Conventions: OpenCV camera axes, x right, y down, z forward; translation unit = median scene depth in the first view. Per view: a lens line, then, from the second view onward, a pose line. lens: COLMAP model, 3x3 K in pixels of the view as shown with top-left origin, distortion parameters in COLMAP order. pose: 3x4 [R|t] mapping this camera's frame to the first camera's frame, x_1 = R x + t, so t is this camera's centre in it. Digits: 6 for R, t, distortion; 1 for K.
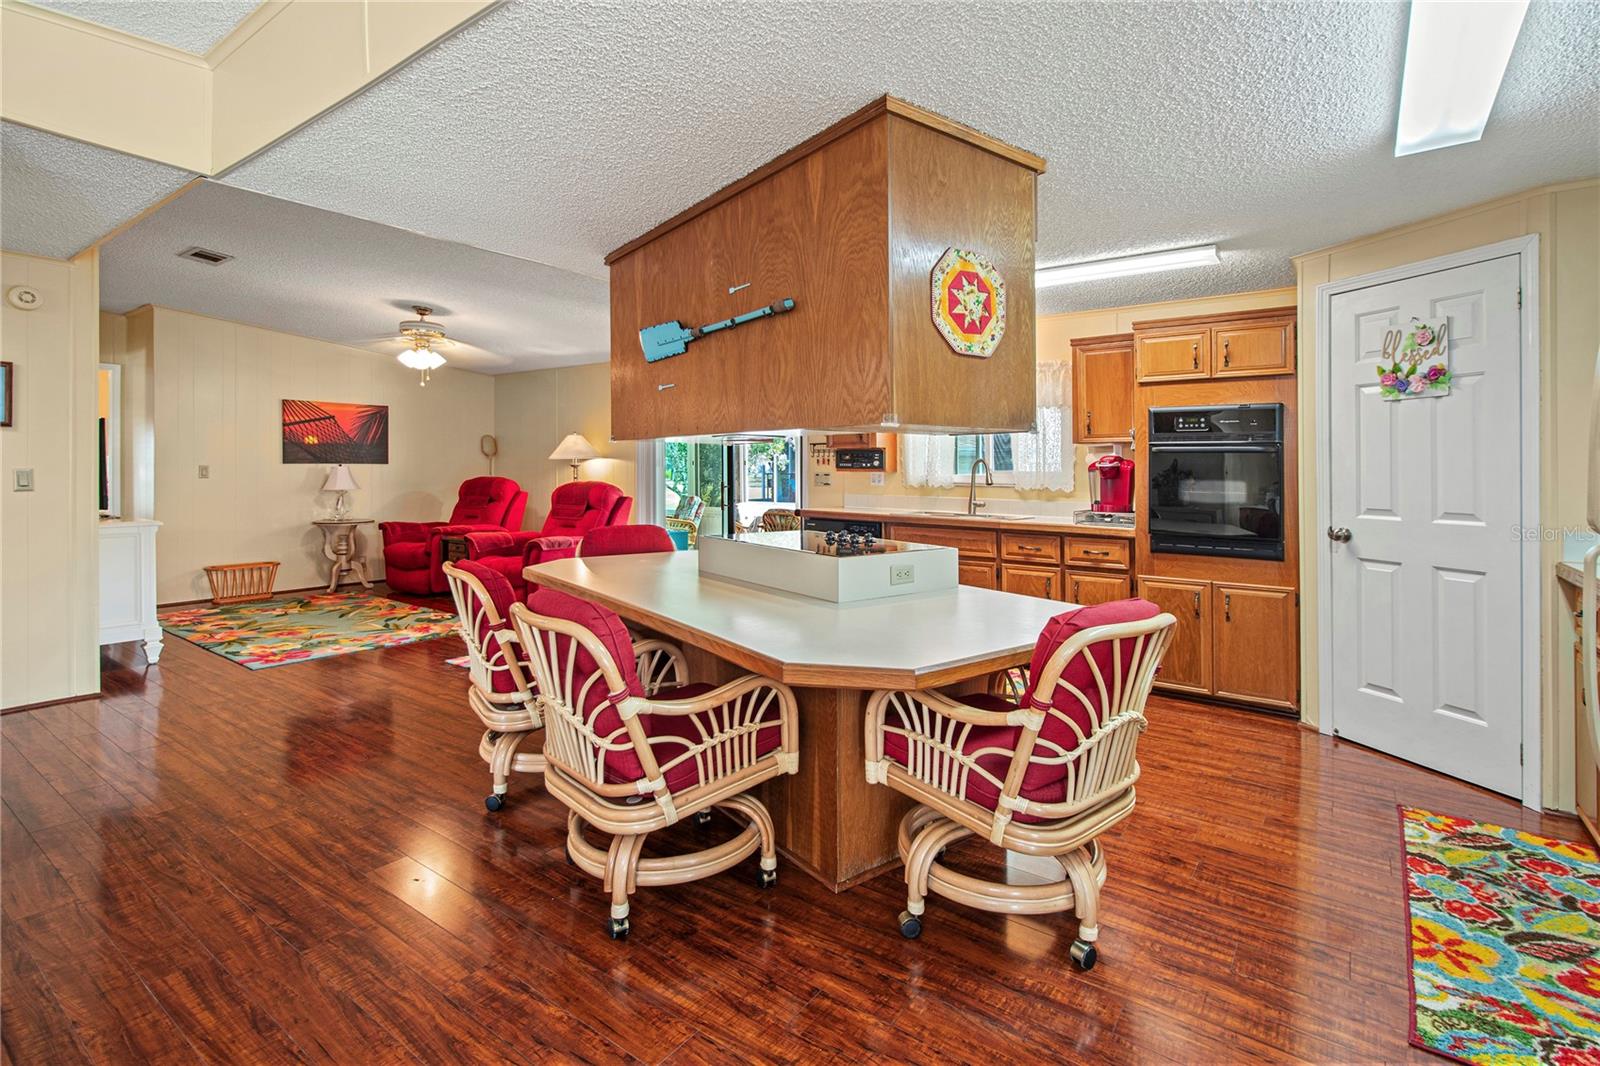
lens RADIAL K [[654.9, 0, 806.6], [0, 654.9, 478.5], [0, 0, 1]] dist [0.000461, 0.000088]
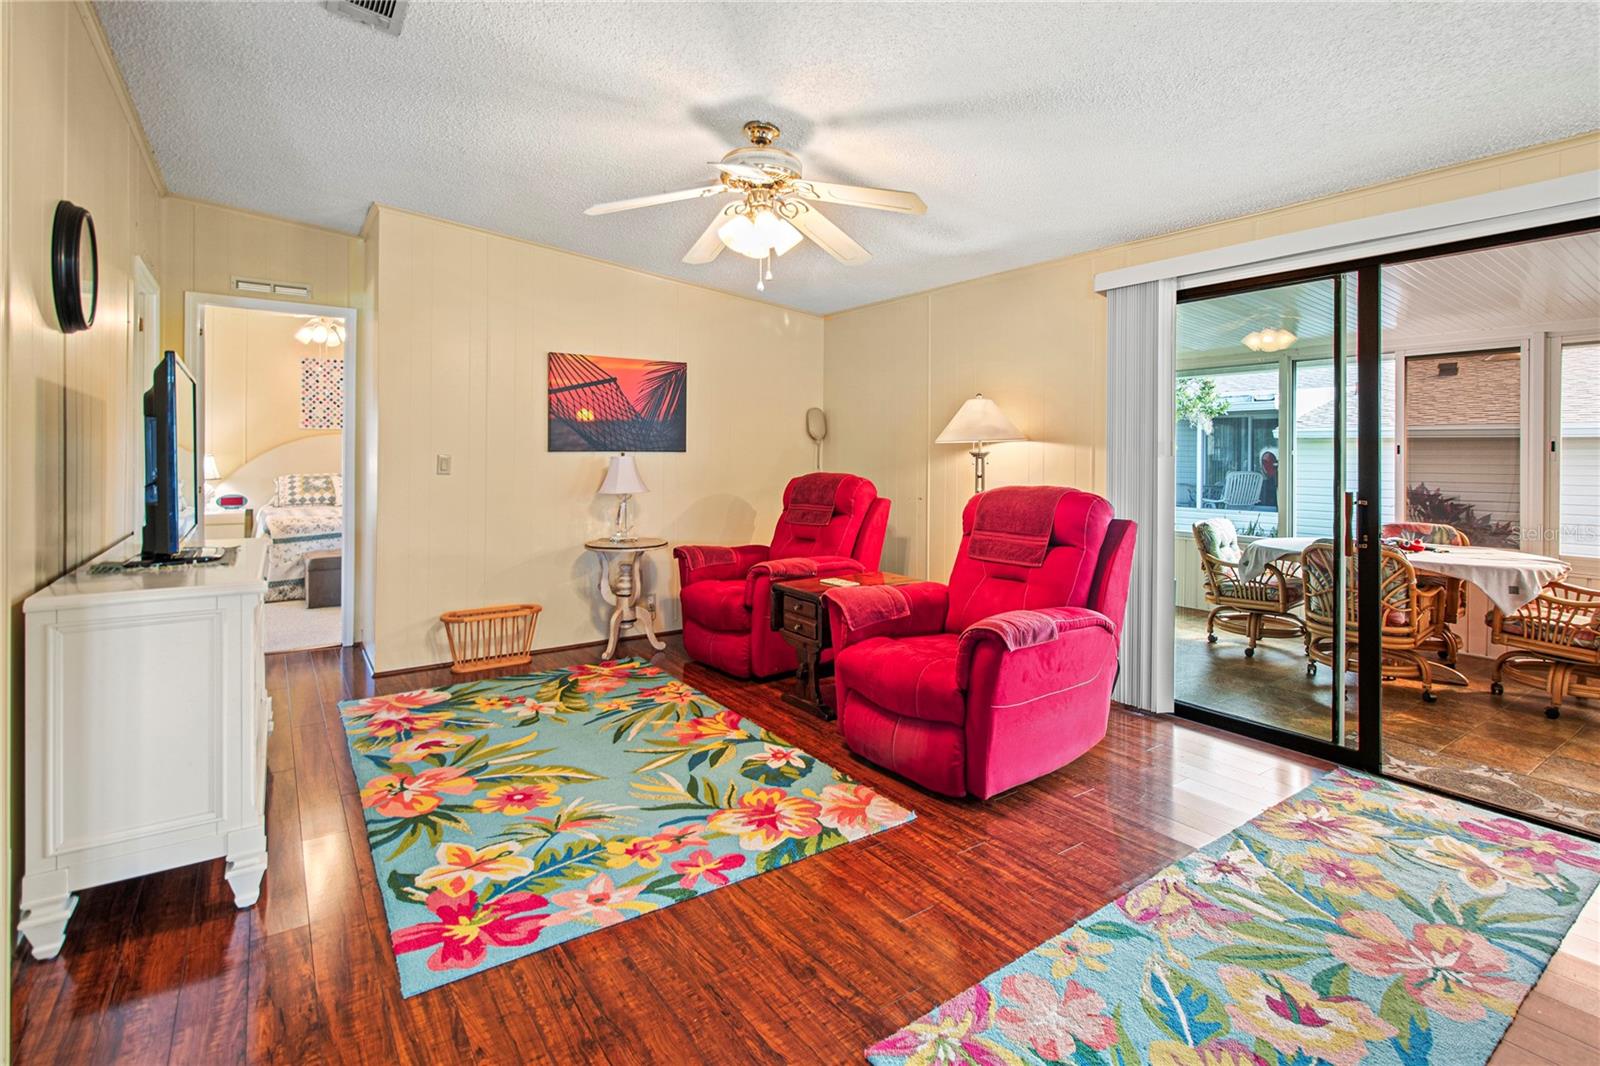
lens RADIAL K [[749.8, 0, 814.8], [0, 749.8, 462.3], [0, 0, 1]] dist [0.001320, 0.000152]
pose [[0.929002, 0.003515, -0.370057, -0.272105], [-0.007576, 0.999926, -0.009520, -0.007203], [0.369996, 0.011648, 0.928960, 0.396899]]
